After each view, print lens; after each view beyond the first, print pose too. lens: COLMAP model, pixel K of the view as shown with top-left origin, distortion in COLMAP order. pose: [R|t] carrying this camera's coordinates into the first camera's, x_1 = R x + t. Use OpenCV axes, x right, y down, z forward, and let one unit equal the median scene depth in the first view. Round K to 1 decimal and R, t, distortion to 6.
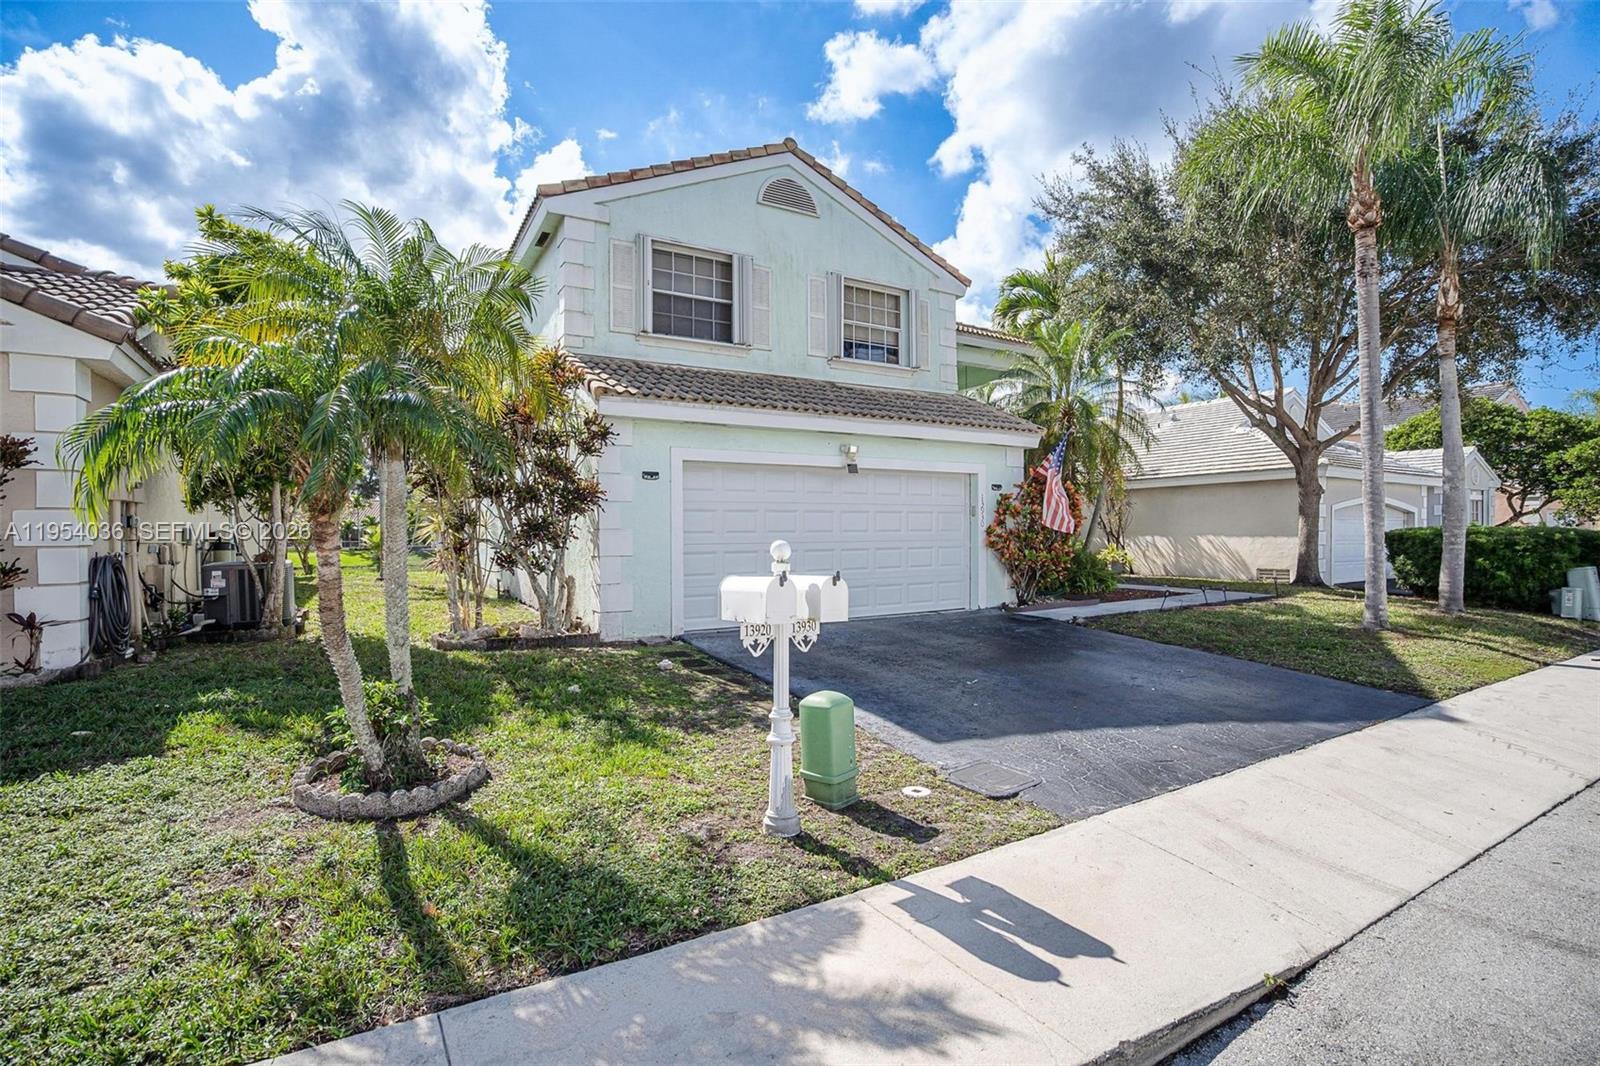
lens RADIAL K [[749.0, 0, 800.0], [0, 749.0, 533.0], [0, 0, 1]] dist [-0.033781, -0.000009]
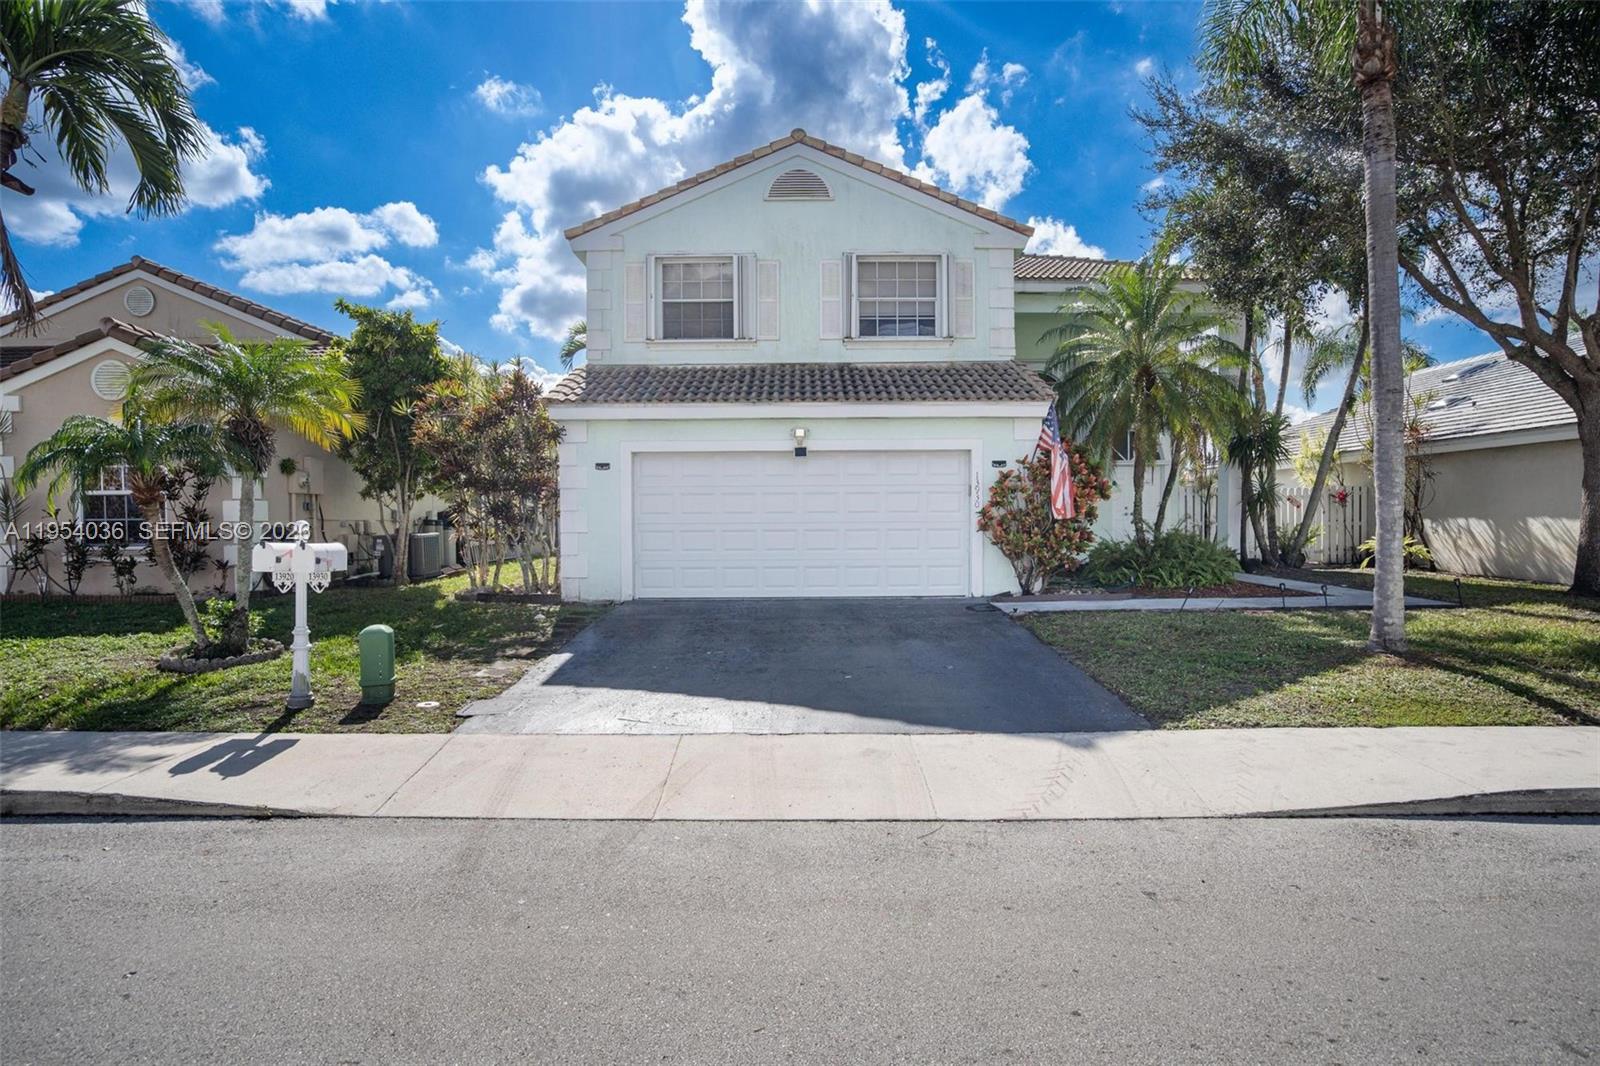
lens RADIAL K [[810.5, 0, 791.5], [0, 810.5, 528.8], [0, 0, 1]] dist [-0.018930, 0.000518]
pose [[0.854673, 0.010727, -0.519056, 0.564936], [-0.000262, 0.999795, 0.020230, -0.001934], [0.519167, -0.017154, 0.854501, 0.033282]]
